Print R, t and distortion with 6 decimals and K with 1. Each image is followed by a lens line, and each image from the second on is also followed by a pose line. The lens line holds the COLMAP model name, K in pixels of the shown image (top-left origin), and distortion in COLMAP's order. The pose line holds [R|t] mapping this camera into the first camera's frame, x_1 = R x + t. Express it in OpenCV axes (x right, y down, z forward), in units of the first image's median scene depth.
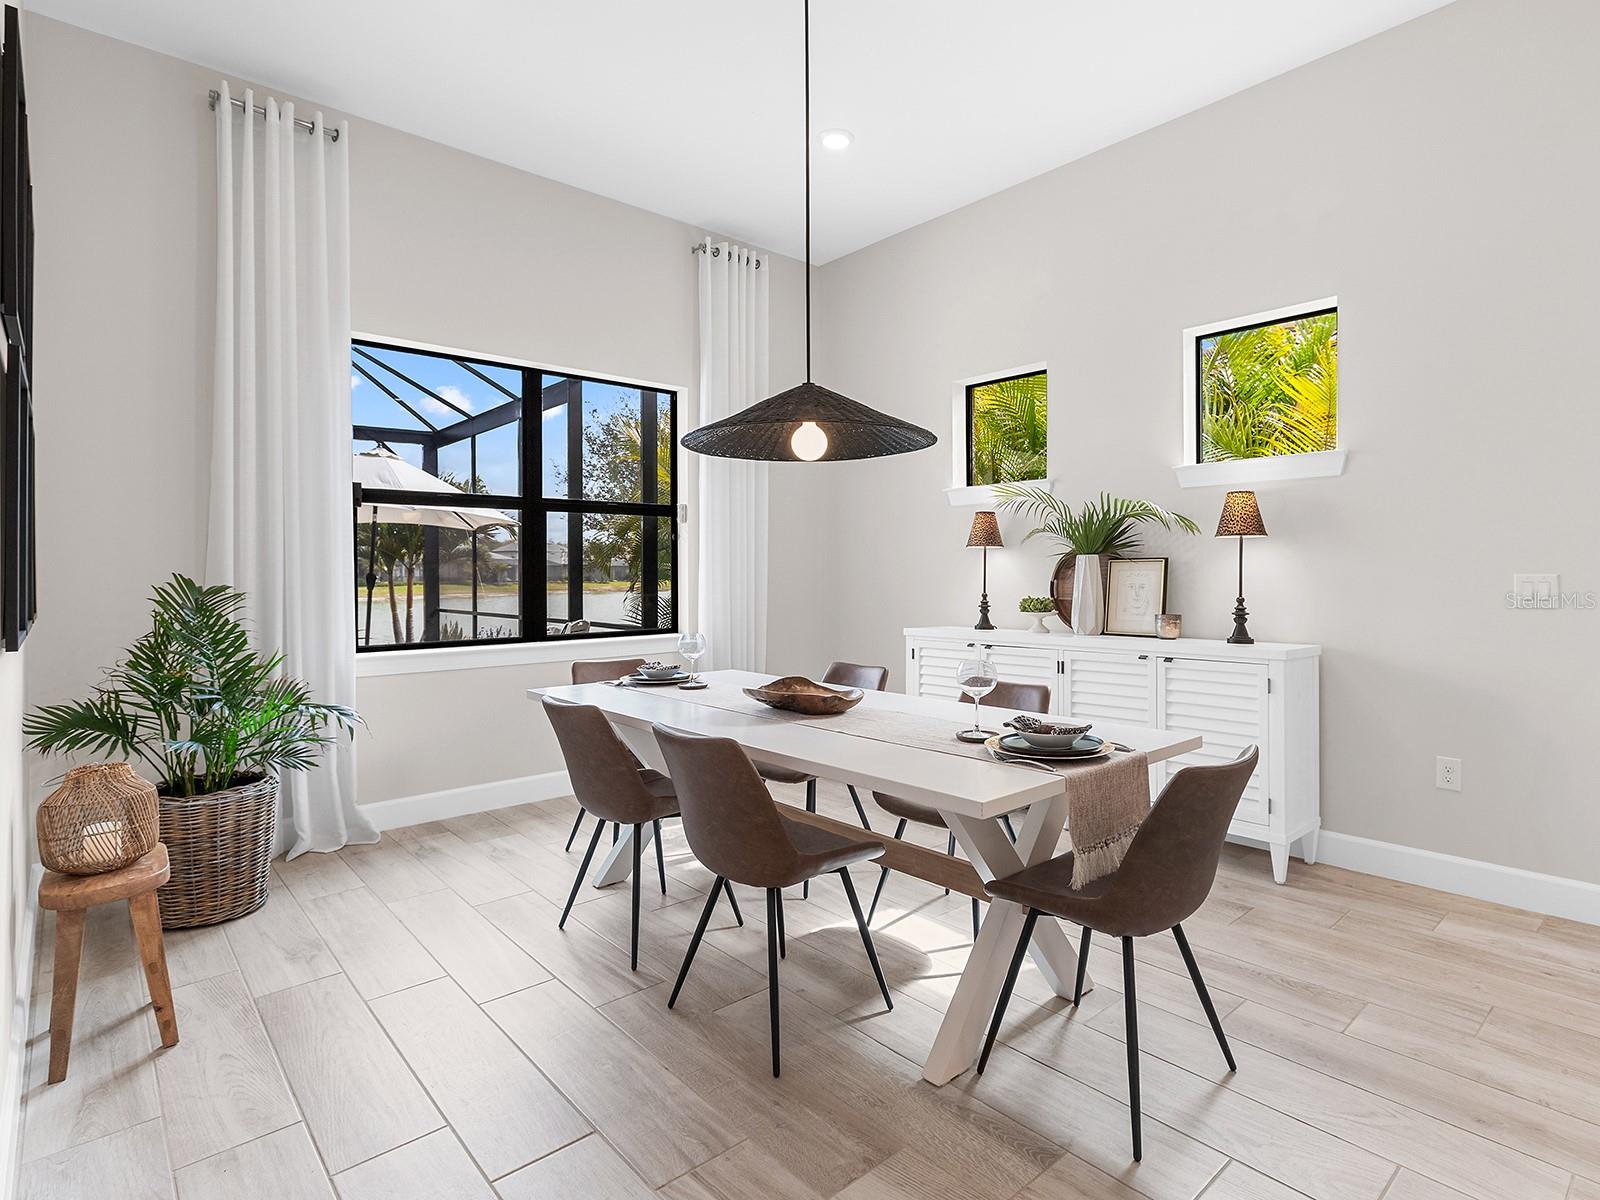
lens RADIAL K [[832.0, 0, 823.4], [0, 832.0, 574.9], [0, 0, 1]] dist [0.004209, 0.000711]
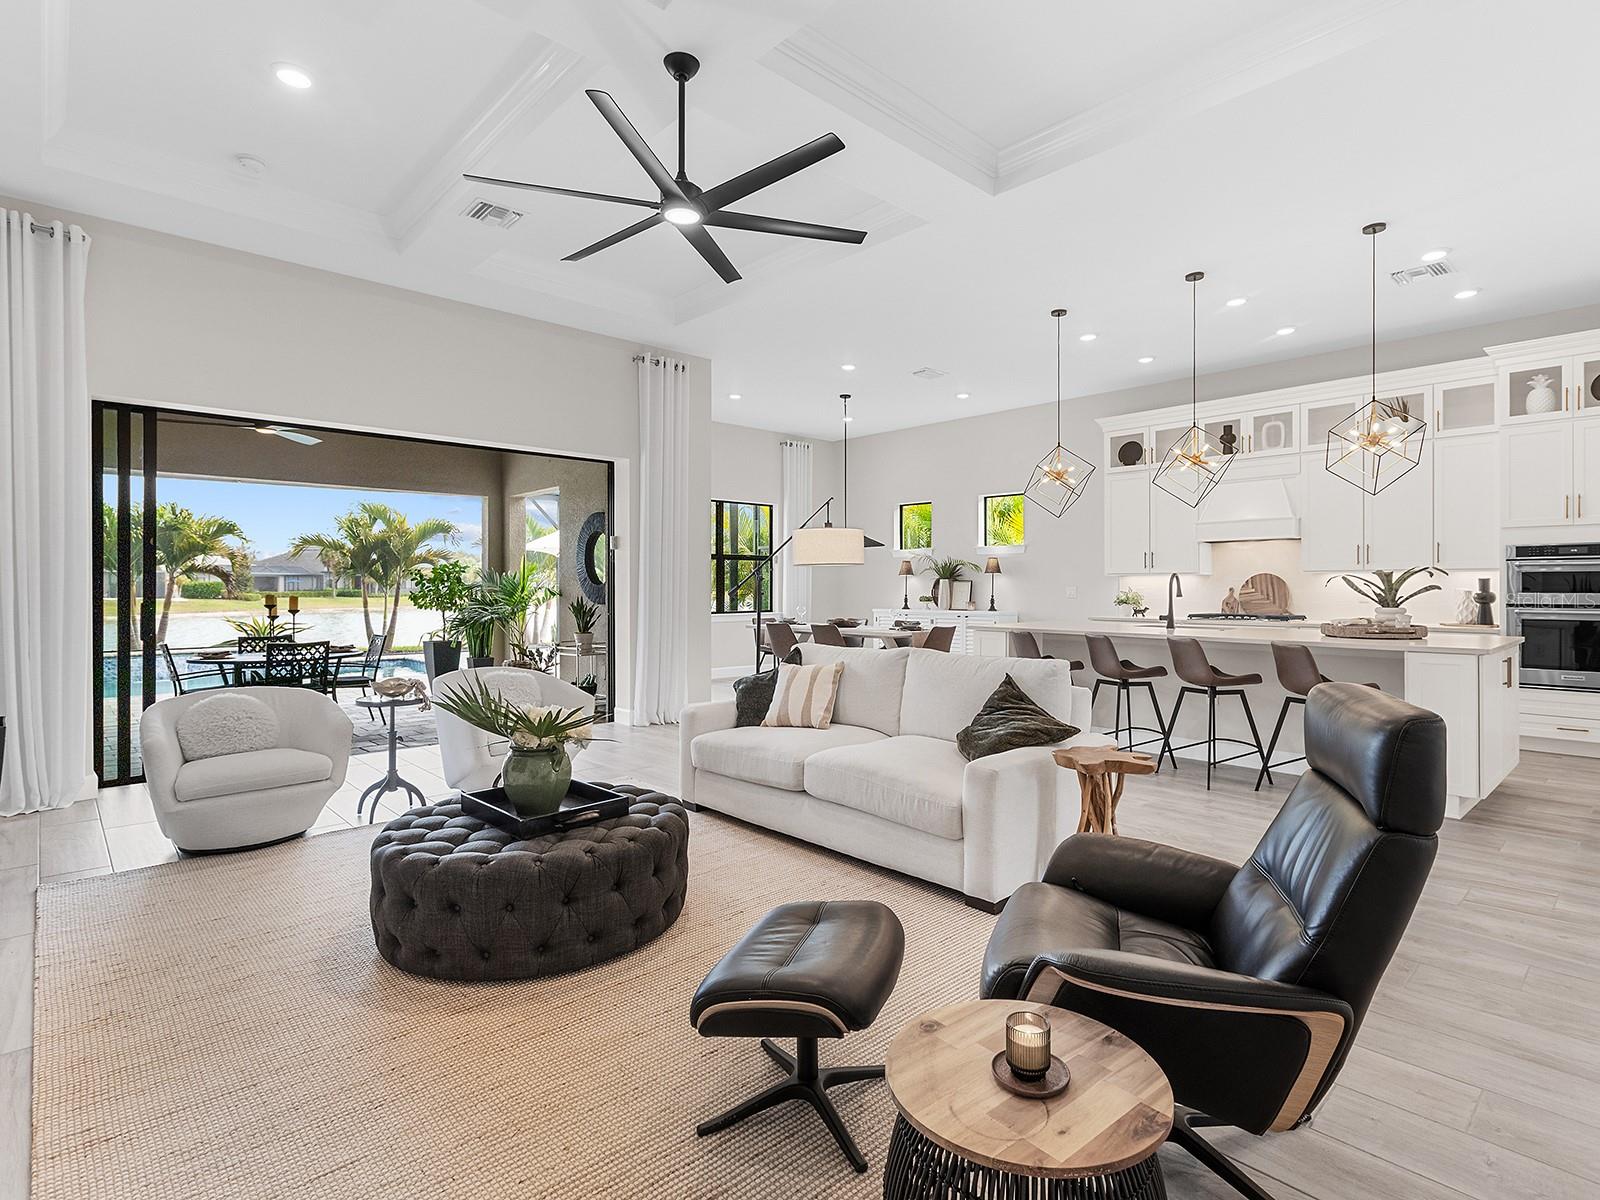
lens RADIAL K [[822.0, 0, 806.2], [0, 822.0, 590.5], [0, 0, 1]] dist [0.001566, -0.000064]
pose [[0.999651, 0.003653, 0.026158, -0.180091], [-0.003712, 0.999991, 0.002211, 0.006572], [-0.026150, -0.002307, 0.999655, -1.537868]]
